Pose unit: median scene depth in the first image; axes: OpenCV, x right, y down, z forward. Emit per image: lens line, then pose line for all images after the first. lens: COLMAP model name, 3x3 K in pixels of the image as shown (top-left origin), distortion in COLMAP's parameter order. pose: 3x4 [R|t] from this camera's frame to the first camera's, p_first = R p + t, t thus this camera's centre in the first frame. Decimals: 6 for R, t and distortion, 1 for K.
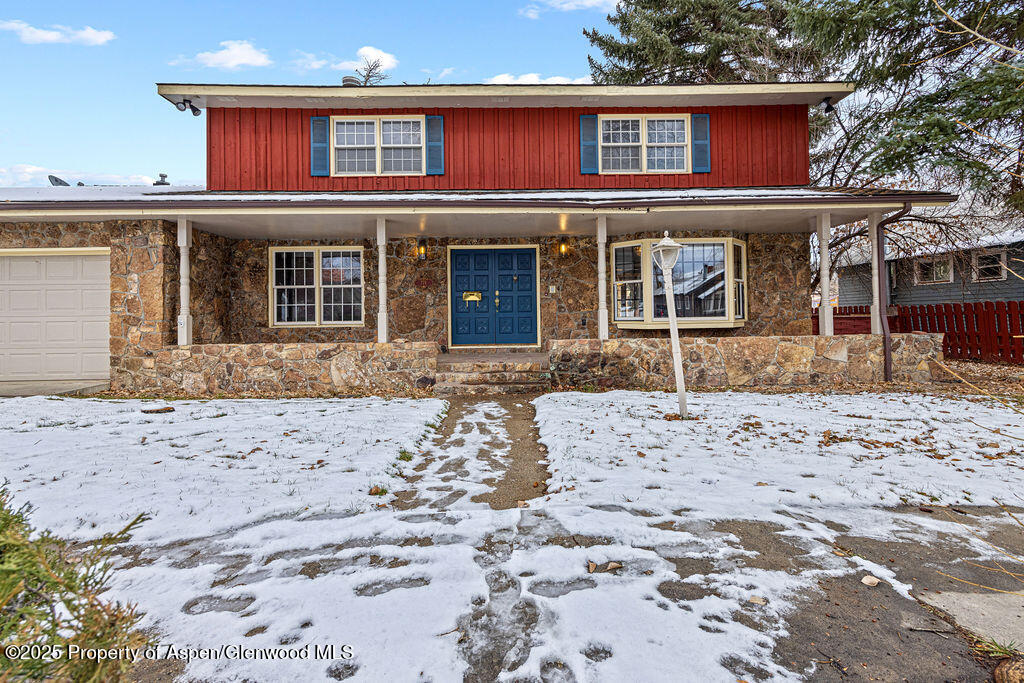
lens RADIAL K [[450.4, 0, 519.2], [0, 450.4, 318.0], [0, 0, 1]] dist [0.010927, -0.002055]
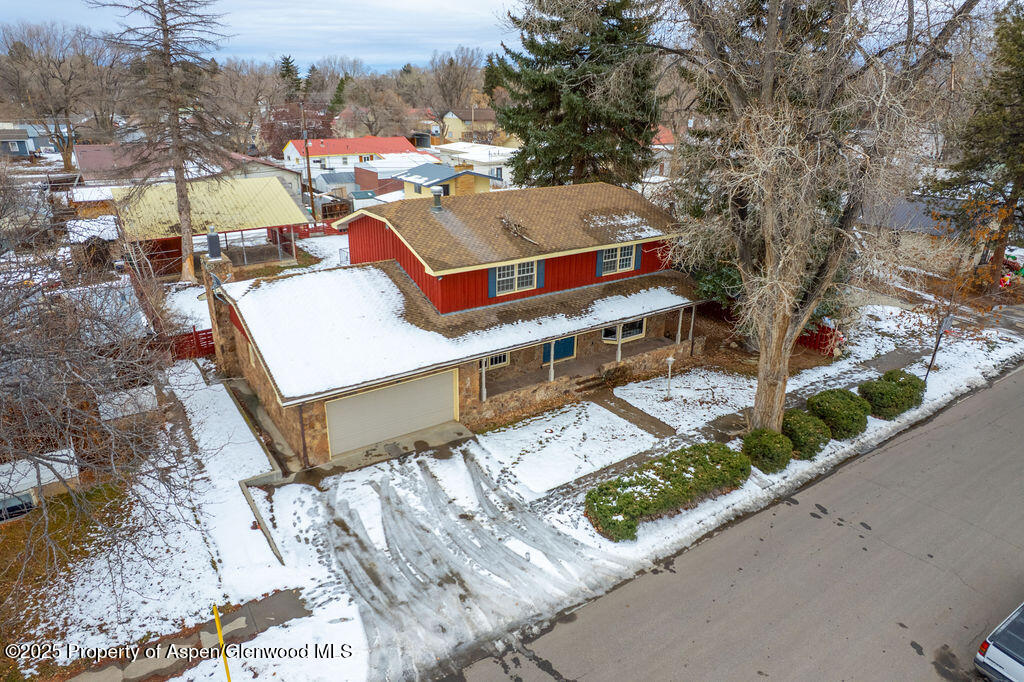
lens RADIAL K [[666.6, 0, 508.6], [0, 666.6, 341.1], [0, 0, 1]] dist [-0.068417, 0.054622]
pose [[0.832116, -0.179274, 0.524828, -1.909040], [-0.028276, 0.931370, 0.362975, -1.174311], [-0.553881, -0.316877, 0.769939, -1.270355]]
